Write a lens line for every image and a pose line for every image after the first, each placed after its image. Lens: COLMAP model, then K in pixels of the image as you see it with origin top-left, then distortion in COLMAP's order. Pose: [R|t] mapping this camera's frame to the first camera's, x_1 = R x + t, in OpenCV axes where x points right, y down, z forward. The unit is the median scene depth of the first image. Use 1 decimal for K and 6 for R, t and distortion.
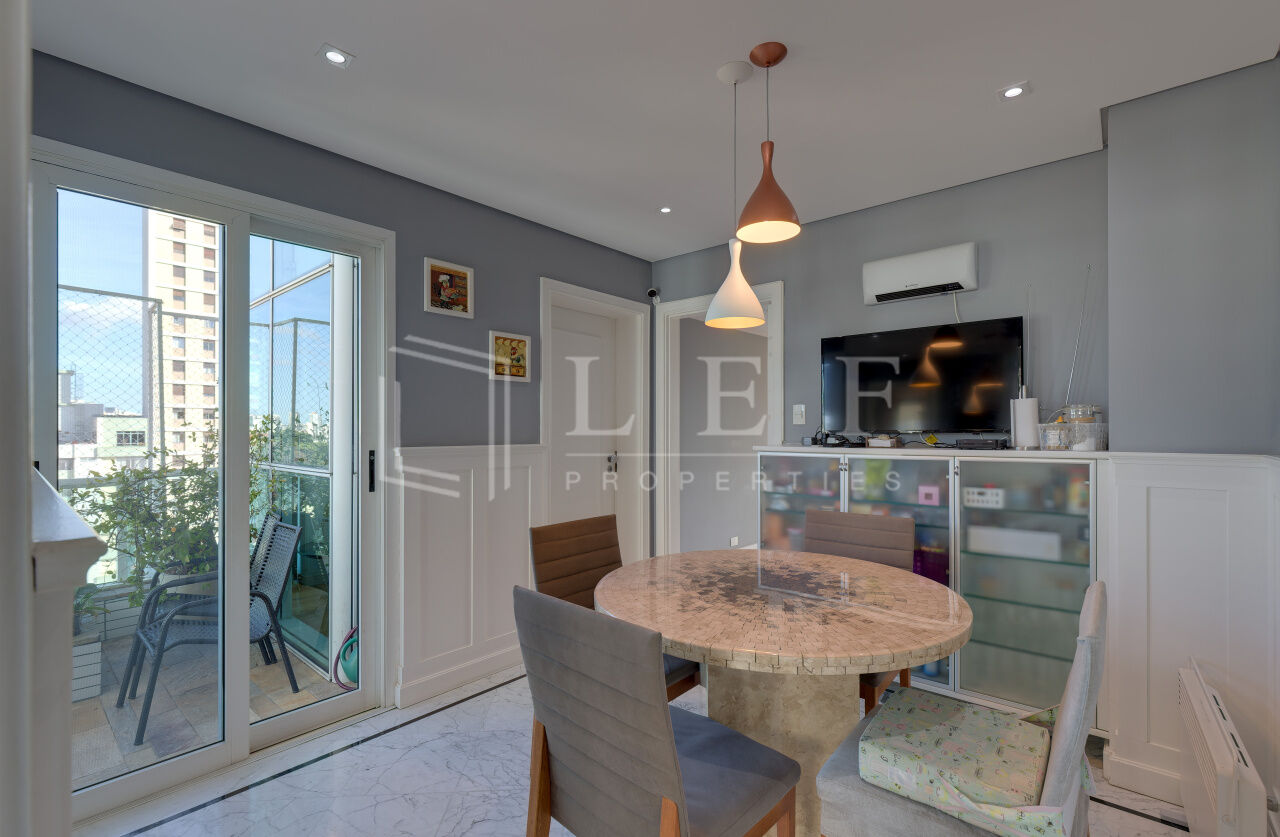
lens RADIAL K [[571.6, 0, 647.2], [0, 571.6, 434.4], [0, 0, 1]] dist [0.000809, -0.000150]
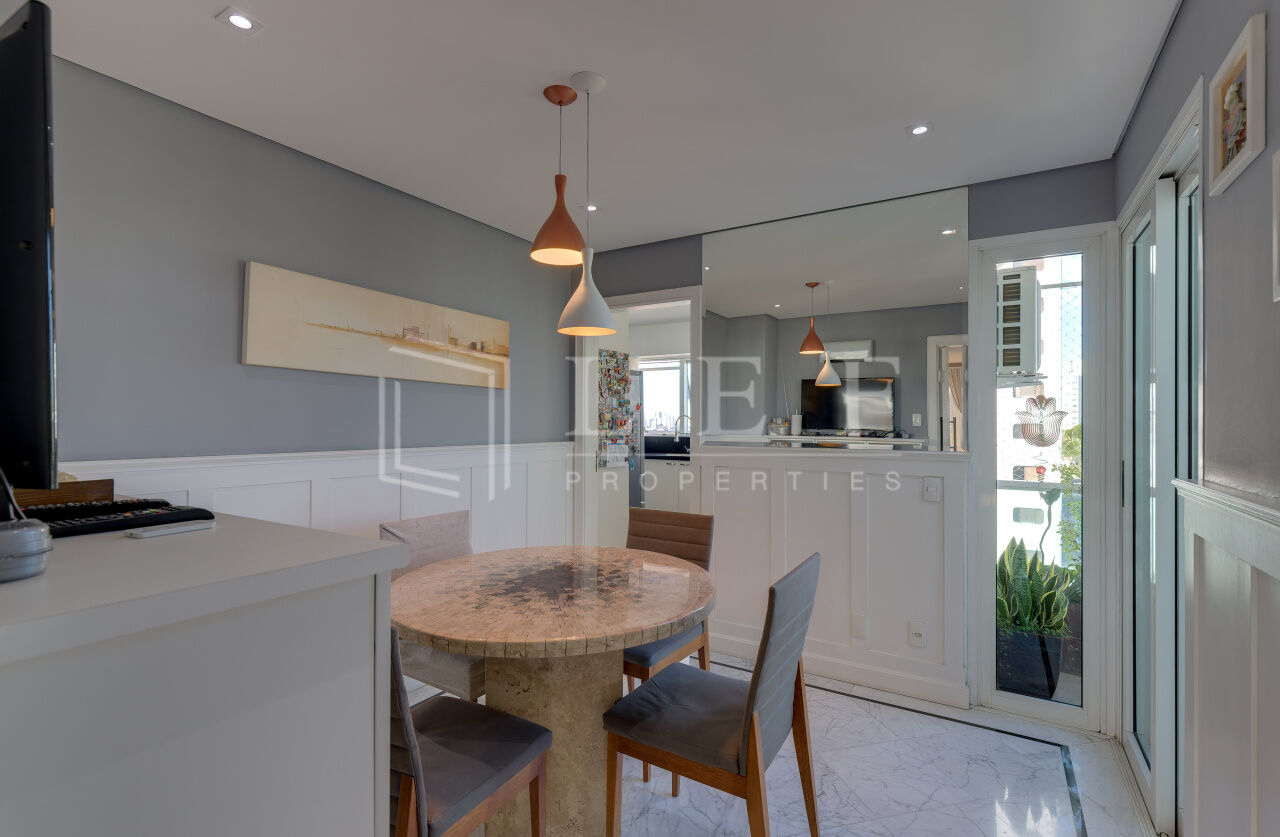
lens RADIAL K [[571.6, 0, 647.2], [0, 571.6, 434.4], [0, 0, 1]] dist [0.000809, -0.000150]
pose [[-0.984911, -0.002497, -0.173046, 0.230226], [-0.005438, 0.999849, 0.016524, -0.032318], [0.172979, 0.017216, -0.984775, 2.069620]]
